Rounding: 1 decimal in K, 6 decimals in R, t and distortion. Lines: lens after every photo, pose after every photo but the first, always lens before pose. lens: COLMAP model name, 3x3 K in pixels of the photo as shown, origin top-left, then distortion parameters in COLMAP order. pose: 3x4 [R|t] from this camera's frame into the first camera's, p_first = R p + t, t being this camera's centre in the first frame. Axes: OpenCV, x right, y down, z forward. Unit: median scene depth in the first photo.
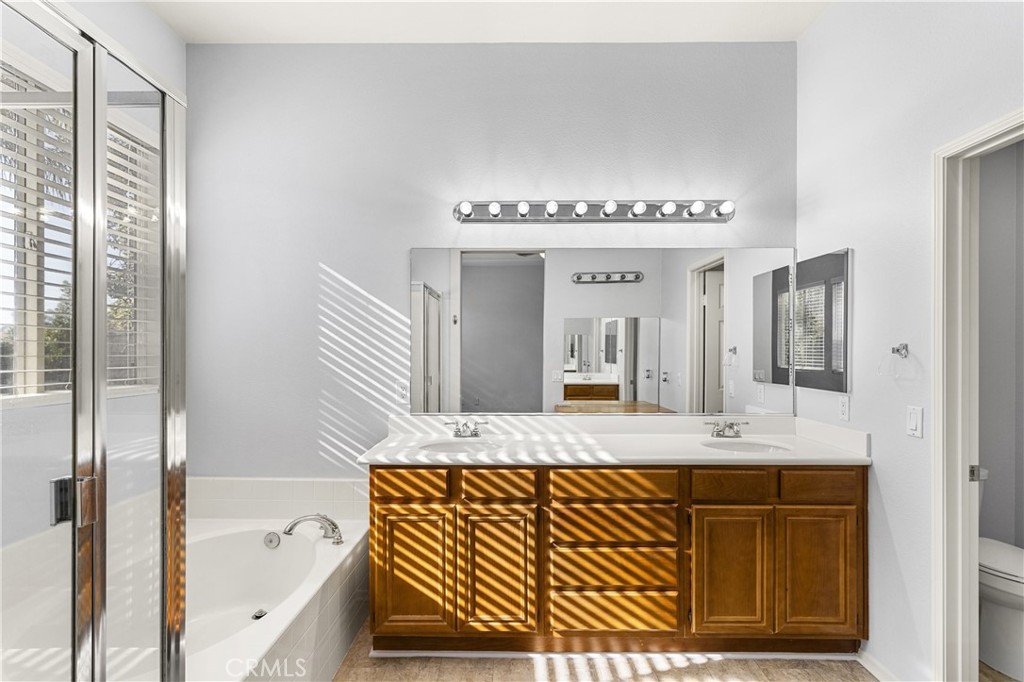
lens RADIAL K [[490.8, 0, 509.2], [0, 490.8, 344.8], [0, 0, 1]] dist [-0.004358, -0.000475]
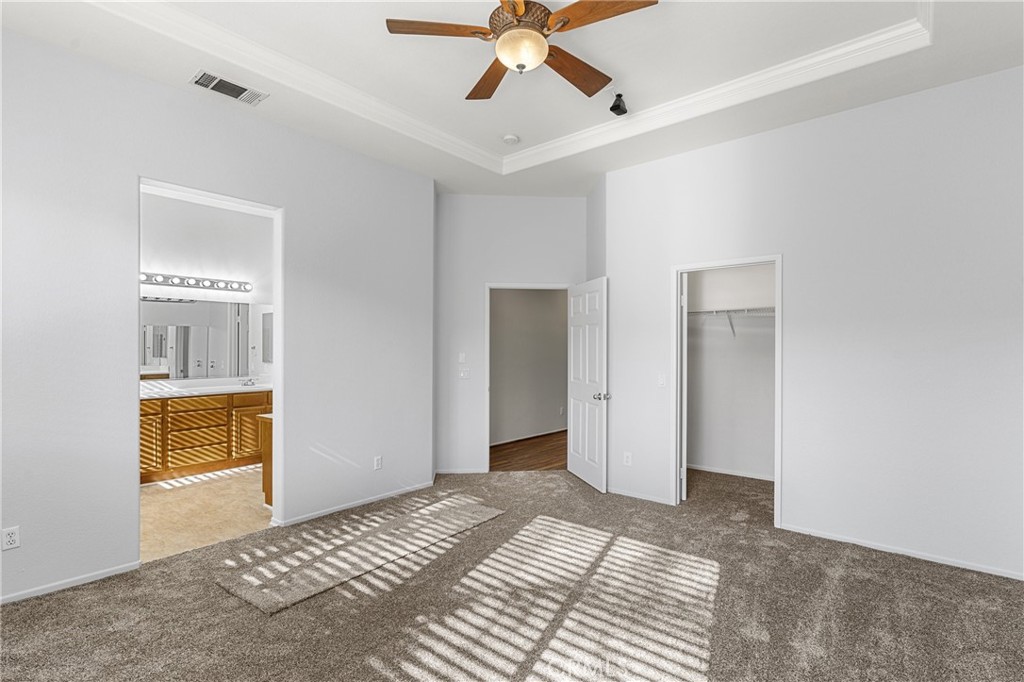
lens RADIAL K [[490.8, 0, 509.2], [0, 490.8, 344.8], [0, 0, 1]] dist [-0.004358, -0.000475]
pose [[0.633991, -0.001417, 0.773339, -0.689375], [-0.005278, 0.999967, 0.006160, -0.030220], [-0.773323, -0.007987, 0.633962, -1.729171]]
